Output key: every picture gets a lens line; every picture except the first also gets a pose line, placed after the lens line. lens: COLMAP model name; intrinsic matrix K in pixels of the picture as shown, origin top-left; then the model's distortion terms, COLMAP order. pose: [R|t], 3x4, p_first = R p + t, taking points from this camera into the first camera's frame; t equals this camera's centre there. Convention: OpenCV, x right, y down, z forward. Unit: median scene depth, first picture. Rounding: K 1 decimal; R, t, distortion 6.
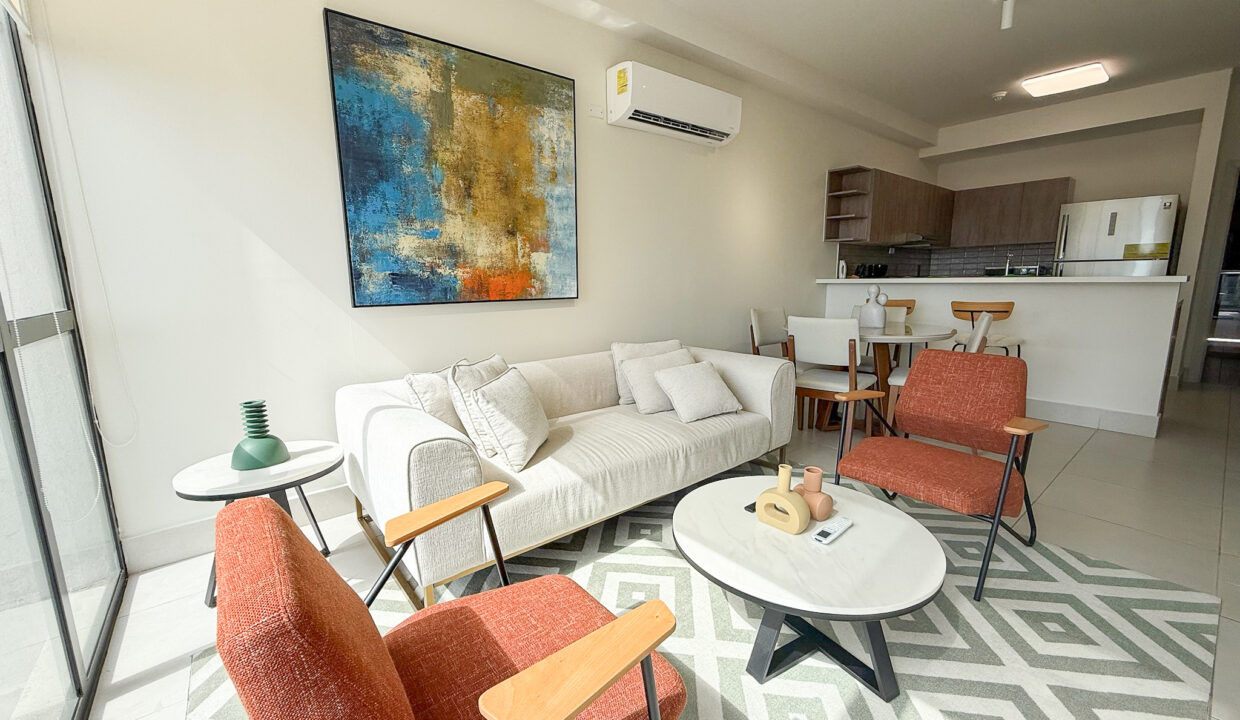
lens RADIAL K [[489.8, 0, 620.0], [0, 489.8, 360.0], [0, 0, 1]] dist [-0.001047, 0.000678]
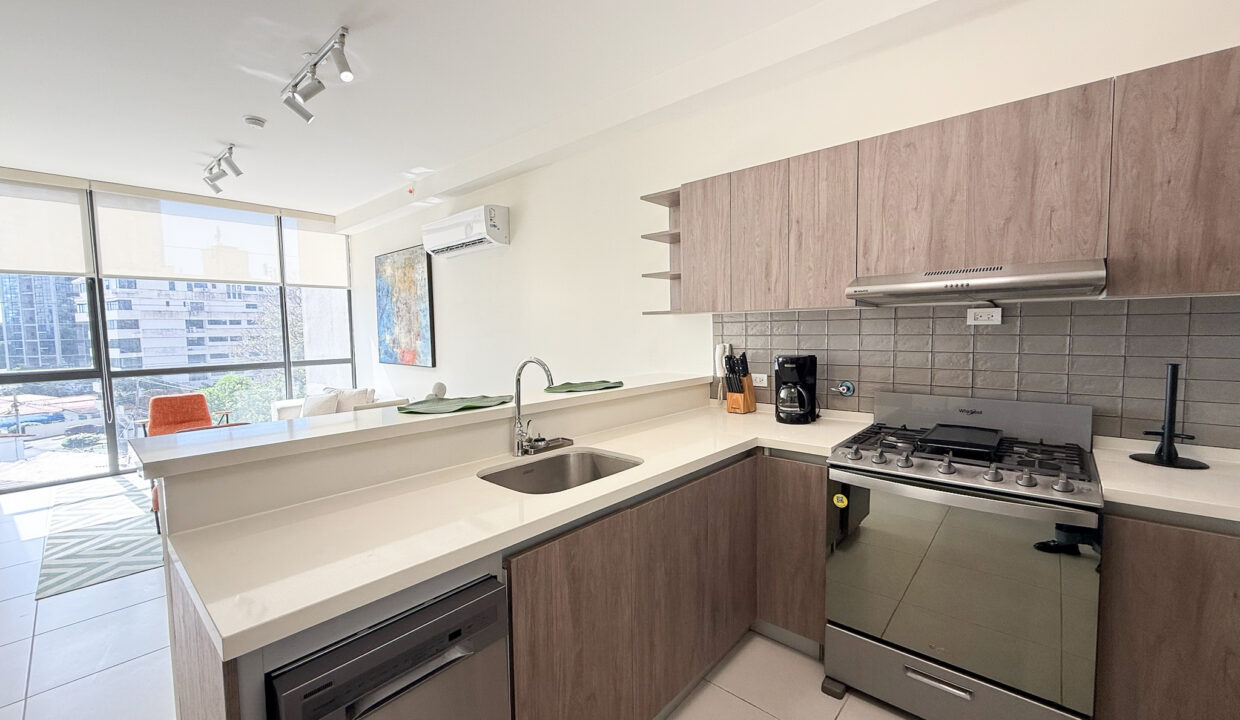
lens RADIAL K [[489.8, 0, 620.0], [0, 489.8, 360.0], [0, 0, 1]] dist [-0.001047, 0.000678]
pose [[0.162735, 0.076328, -0.983713, 1.952341], [-0.148748, 0.987506, 0.052015, -0.394758], [0.975393, 0.137860, 0.172056, 1.585326]]
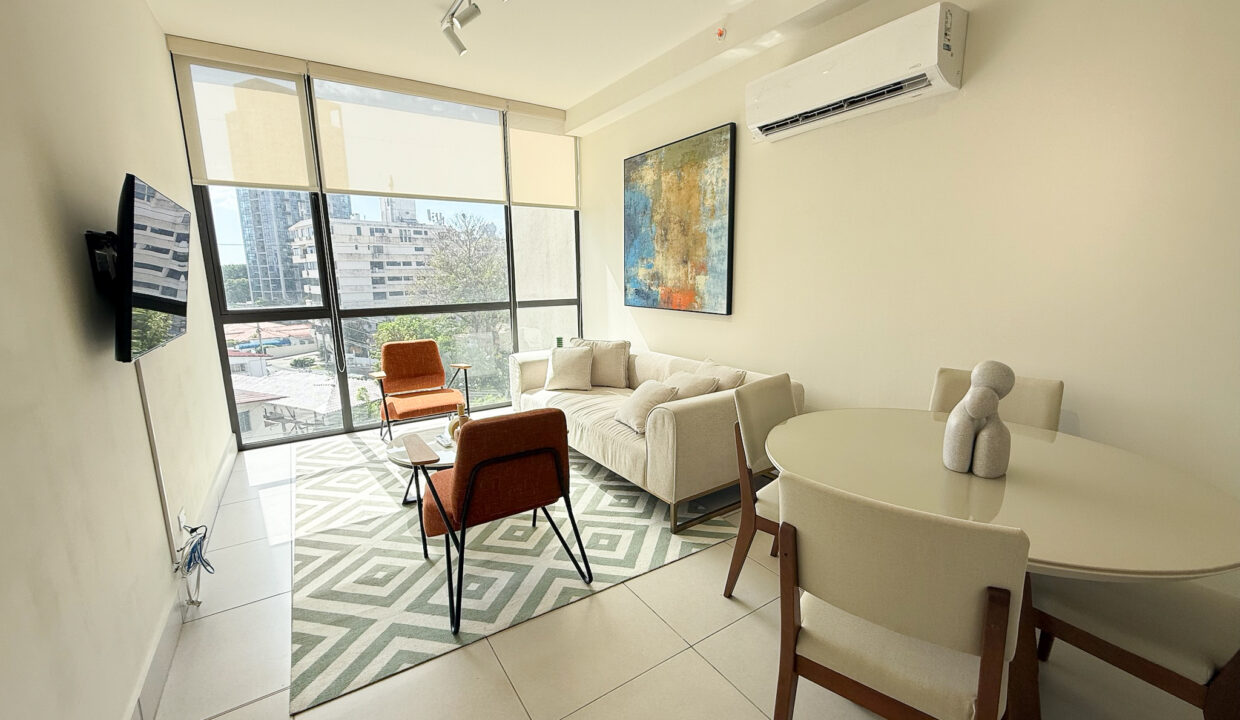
lens RADIAL K [[489.8, 0, 620.0], [0, 489.8, 360.0], [0, 0, 1]] dist [-0.001047, 0.000678]
pose [[-0.092738, 0.191402, -0.977121, 1.255373], [-0.150248, 0.967423, 0.203763, -0.260294], [0.984289, 0.165707, -0.060959, 1.005553]]
